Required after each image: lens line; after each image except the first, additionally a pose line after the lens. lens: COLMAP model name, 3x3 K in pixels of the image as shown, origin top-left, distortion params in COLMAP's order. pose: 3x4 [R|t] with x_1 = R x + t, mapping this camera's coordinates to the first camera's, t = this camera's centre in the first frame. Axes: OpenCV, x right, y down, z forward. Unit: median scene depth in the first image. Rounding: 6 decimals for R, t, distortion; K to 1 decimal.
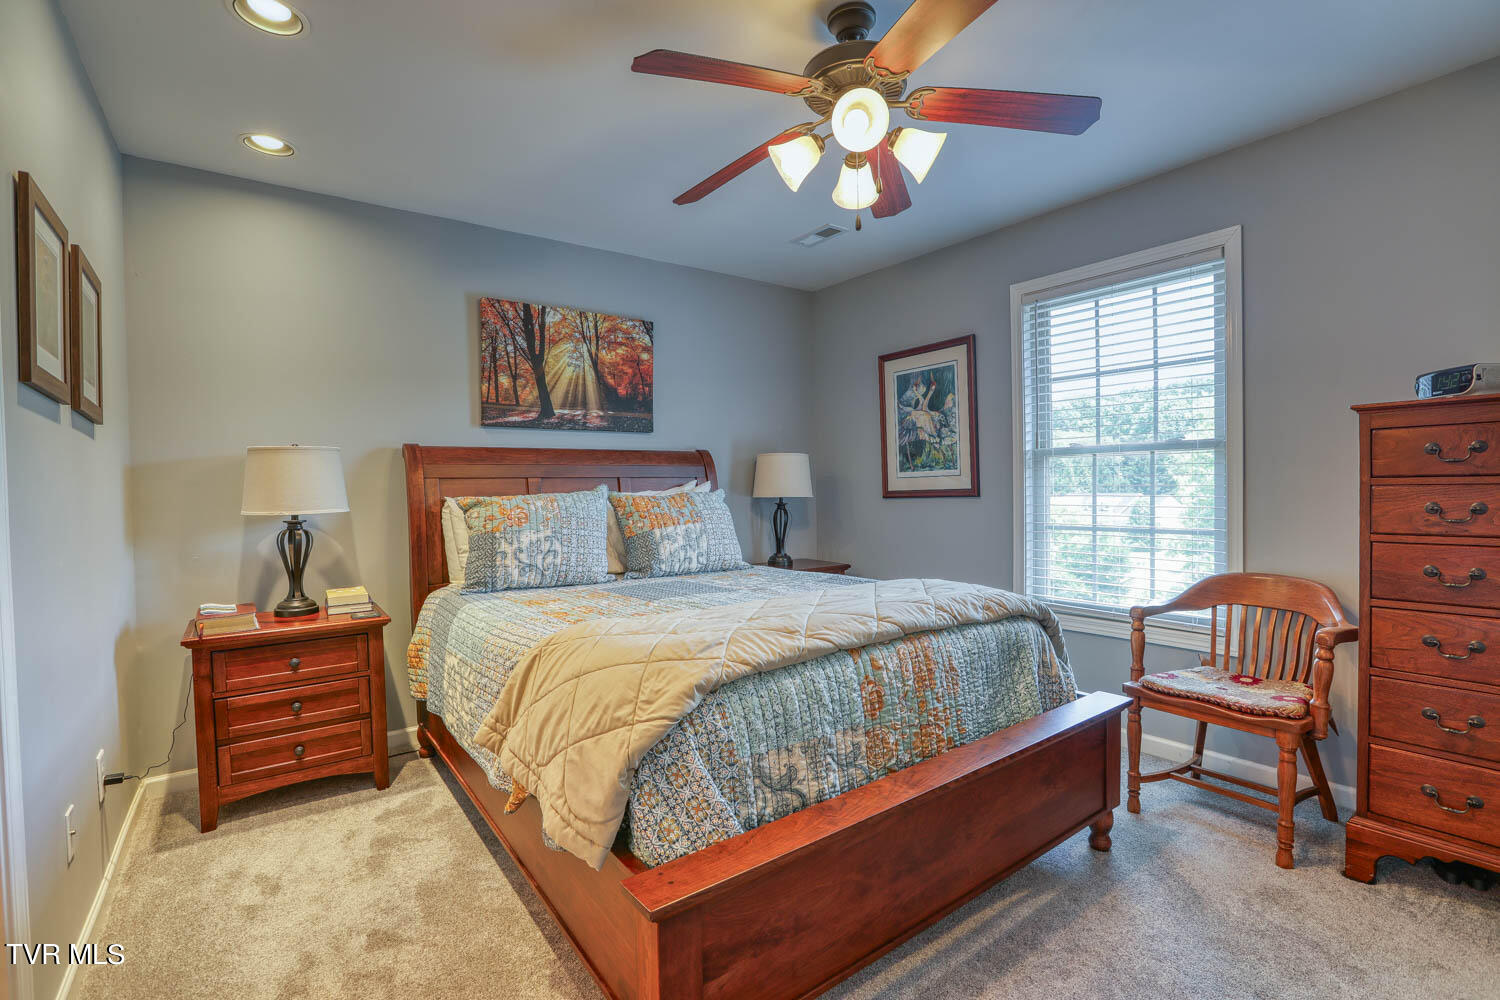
lens RADIAL K [[694.3, 0, 754.4], [0, 694.3, 498.7], [0, 0, 1]] dist [-0.045853, 0.017180]
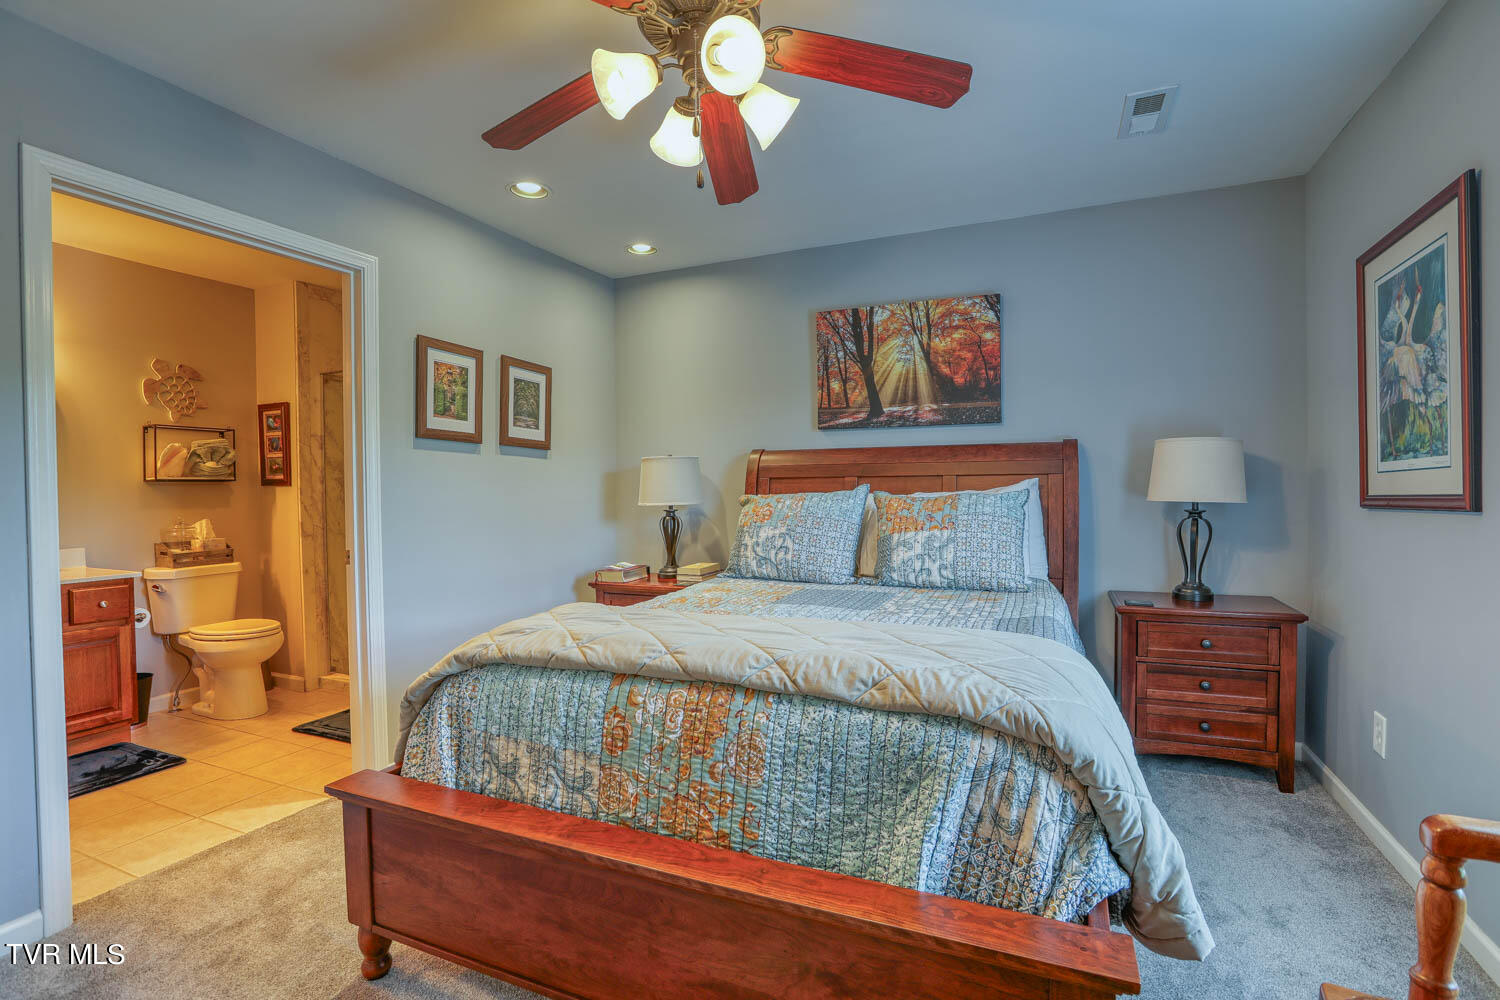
lens RADIAL K [[696.0, 0, 761.1], [0, 696.0, 504.7], [0, 0, 1]] dist [-0.065268, 0.029019]
pose [[0.490691, 0.029681, -0.870828, 0.522102], [-0.013079, 0.999558, 0.026698, -0.014860], [0.871236, -0.001711, 0.490862, 0.373483]]
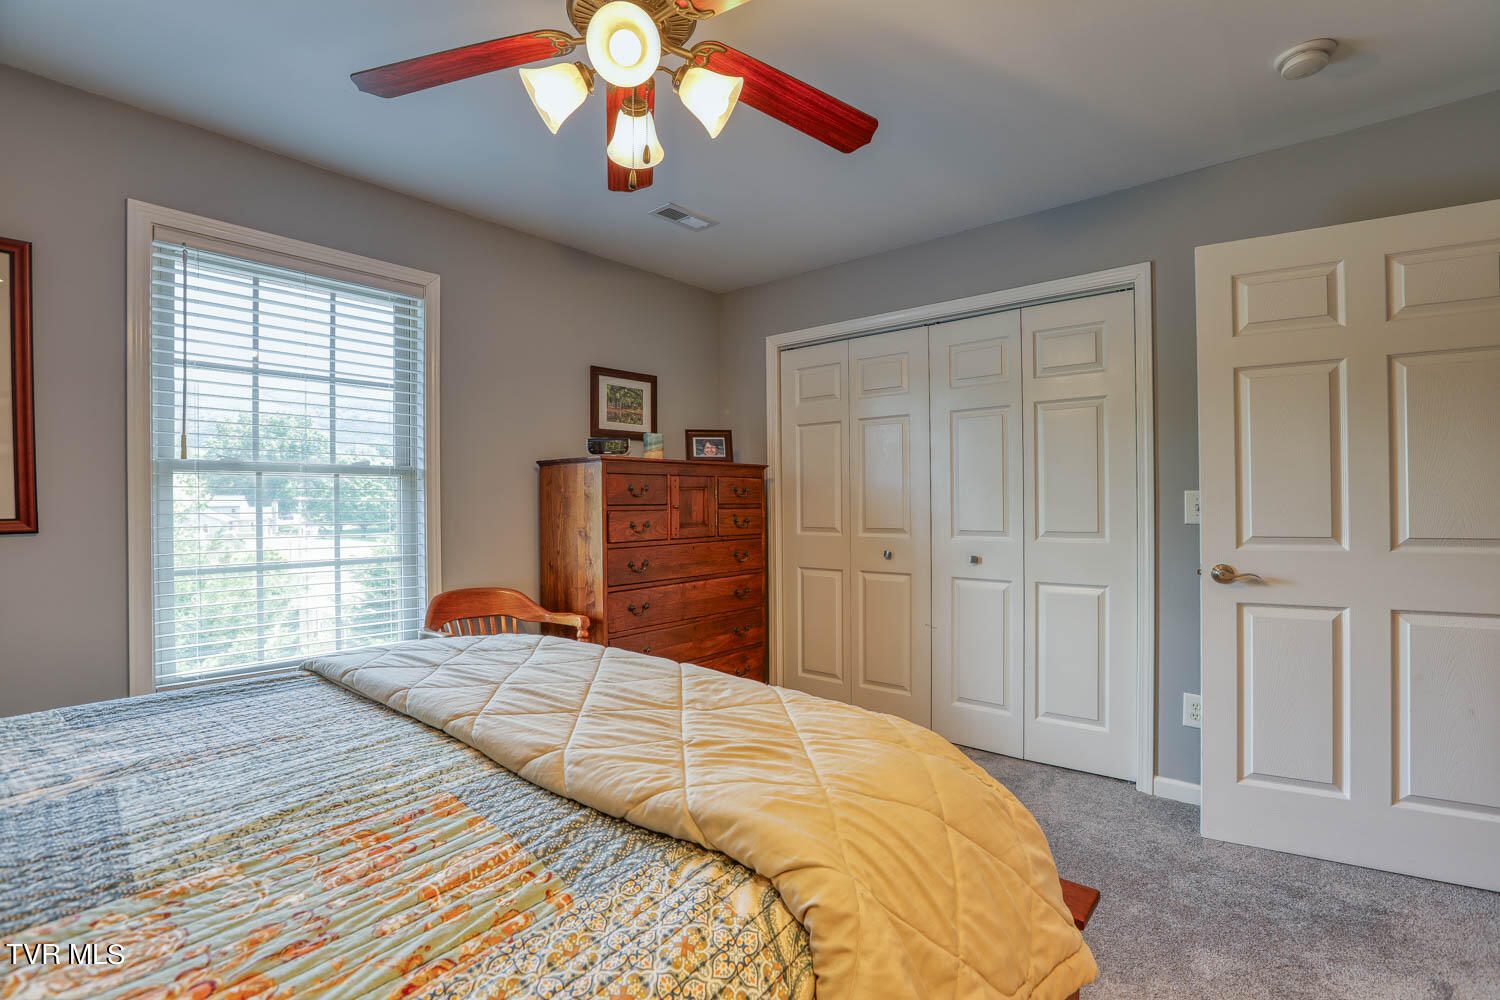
lens RADIAL K [[706.9, 0, 756.8], [0, 706.9, 502.5], [0, 0, 1]] dist [-0.050923, 0.017065]
pose [[-0.255841, 0.018517, 0.966542, -0.389529], [0.026368, 0.999578, -0.012170, -0.006033], [-0.966359, 0.022372, -0.256221, 0.621075]]
